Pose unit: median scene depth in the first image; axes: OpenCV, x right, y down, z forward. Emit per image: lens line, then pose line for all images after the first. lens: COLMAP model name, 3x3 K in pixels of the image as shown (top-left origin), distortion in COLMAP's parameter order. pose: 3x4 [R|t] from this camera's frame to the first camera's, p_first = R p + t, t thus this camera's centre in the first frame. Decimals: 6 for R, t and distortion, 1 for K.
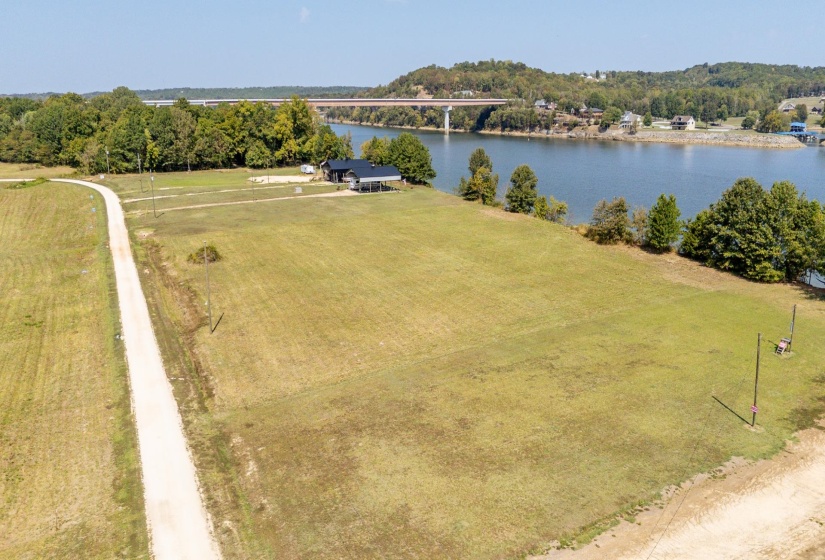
lens RADIAL K [[605.8, 0, 413.1], [0, 605.8, 249.6], [0, 0, 1]] dist [0.065732, -0.058482]
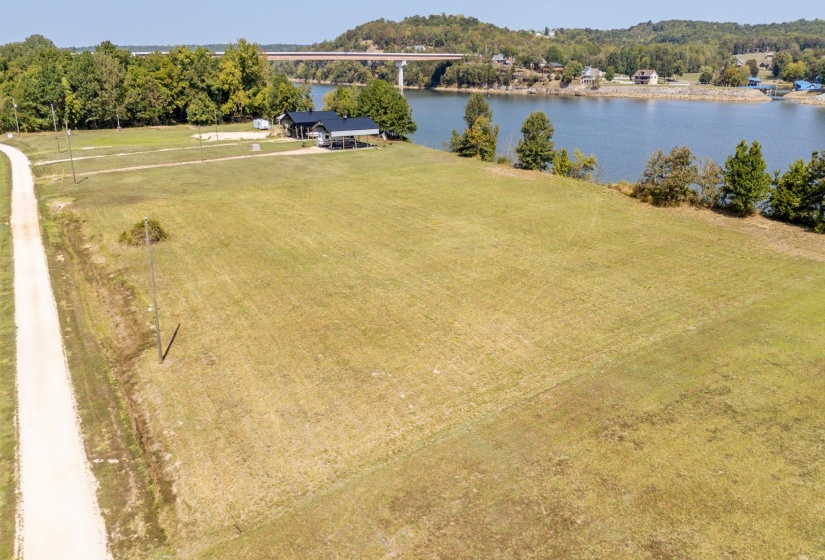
lens RADIAL K [[608.2, 0, 412.2], [0, 608.2, 236.3], [0, 0, 1]] dist [0.051277, -0.036225]
pose [[0.995964, -0.025267, 0.086127, -0.039023], [0.021829, 0.998936, 0.040635, -0.004464], [-0.087063, -0.038591, 0.995455, 0.110556]]
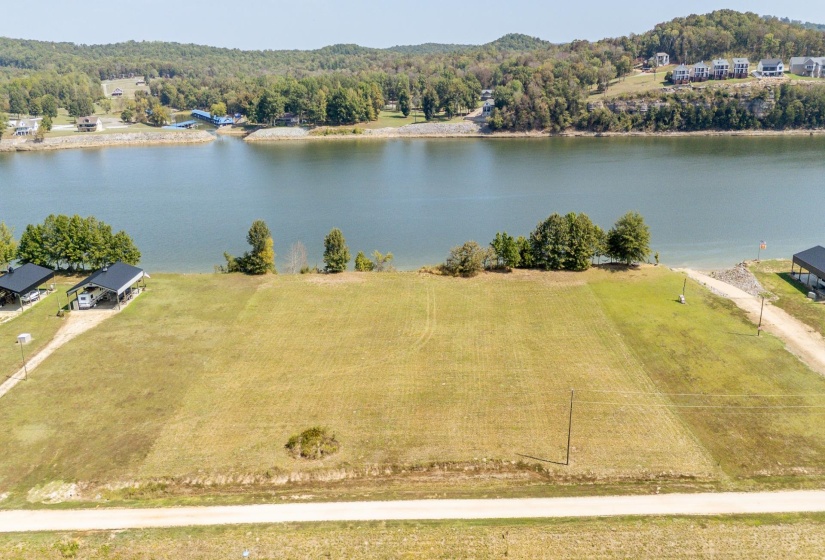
lens RADIAL K [[595.9, 0, 412.5], [0, 595.9, 280.0], [0, 0, 1]] dist [0.066579, -0.064385]
pose [[0.457399, -0.324251, 0.828038, -0.410250], [0.237552, 0.941867, 0.237604, -0.167742], [-0.856945, 0.088022, 0.507835, 0.206246]]
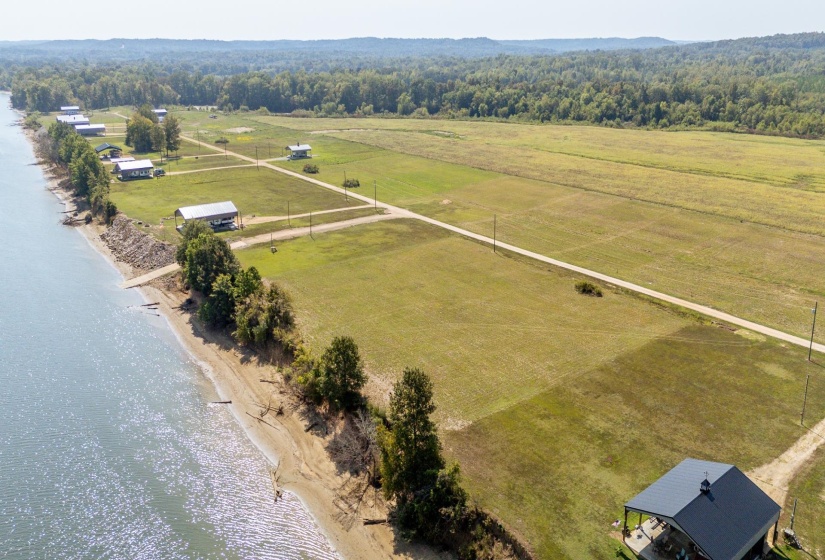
lens RADIAL K [[584.0, 0, 412.5], [0, 584.0, 280.0], [0, 0, 1]] dist [0.071097, -0.054832]
pose [[-0.981026, 0.074589, -0.178956, 0.133790], [-0.041783, 0.820002, 0.570833, -0.349213], [0.189322, 0.567479, -0.801327, 0.918724]]
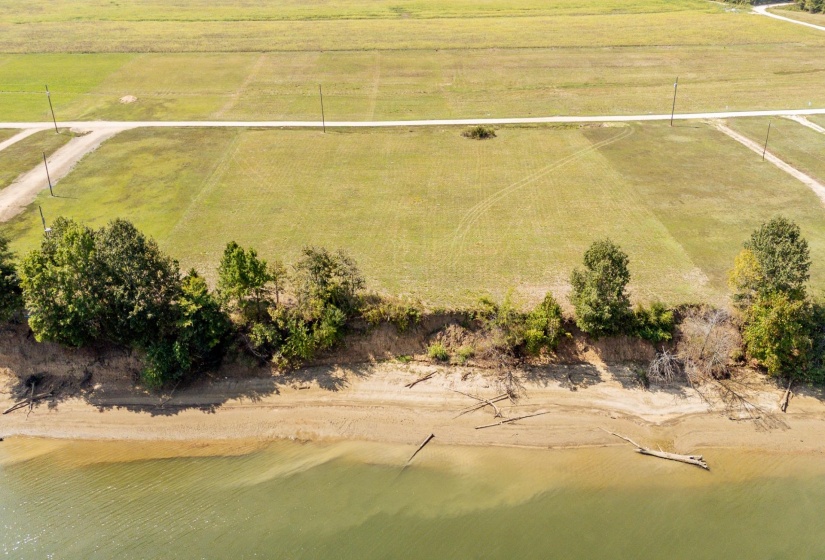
lens RADIAL K [[592.5, 0, 410.9], [0, 592.5, 252.7], [0, 0, 1]] dist [0.083447, -0.084865]
pose [[-0.434913, 0.457633, -0.775514, 0.384585], [-0.204188, 0.788677, 0.579910, -0.230953], [0.877016, 0.410561, -0.249563, 0.599730]]
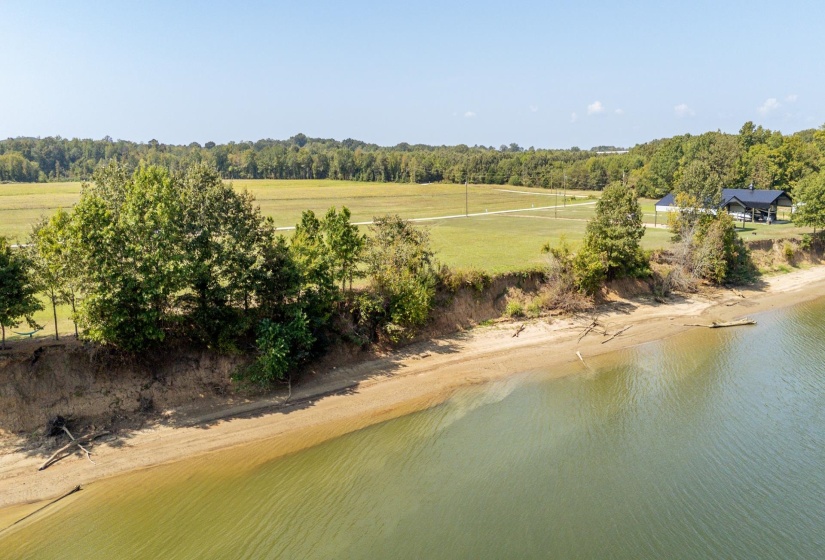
lens RADIAL K [[606.5, 0, 412.5], [0, 606.5, 280.0], [0, 0, 1]] dist [0.139640, -0.163126]
pose [[0.151365, 0.193027, -0.969448, 0.457416], [-0.235644, 0.959519, 0.154258, -0.059421], [0.959979, 0.205095, 0.190724, 0.438542]]
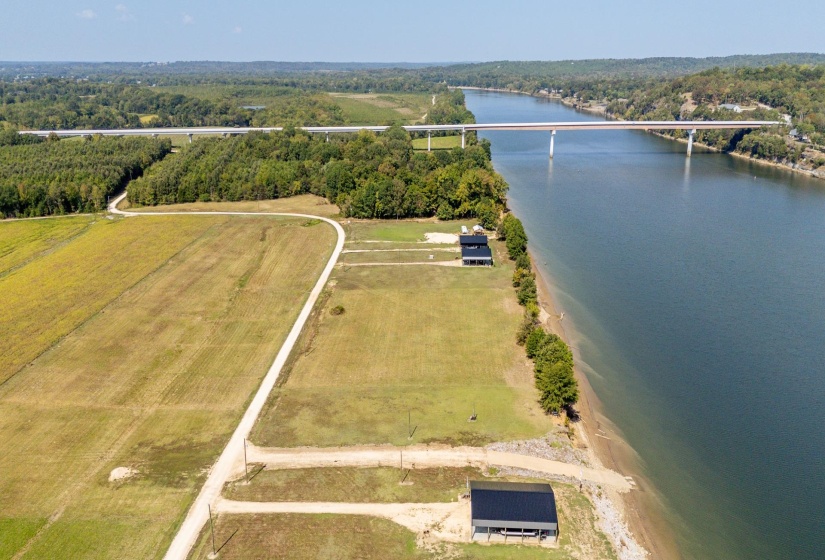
lens RADIAL K [[604.4, 0, 414.0], [0, 604.4, 251.7], [0, 0, 1]] dist [0.103030, -0.125456]
pose [[0.874082, 0.146381, -0.463200, 0.403536], [-0.114208, 0.988716, 0.096939, -0.203104], [0.472163, -0.031832, 0.880936, -0.358272]]
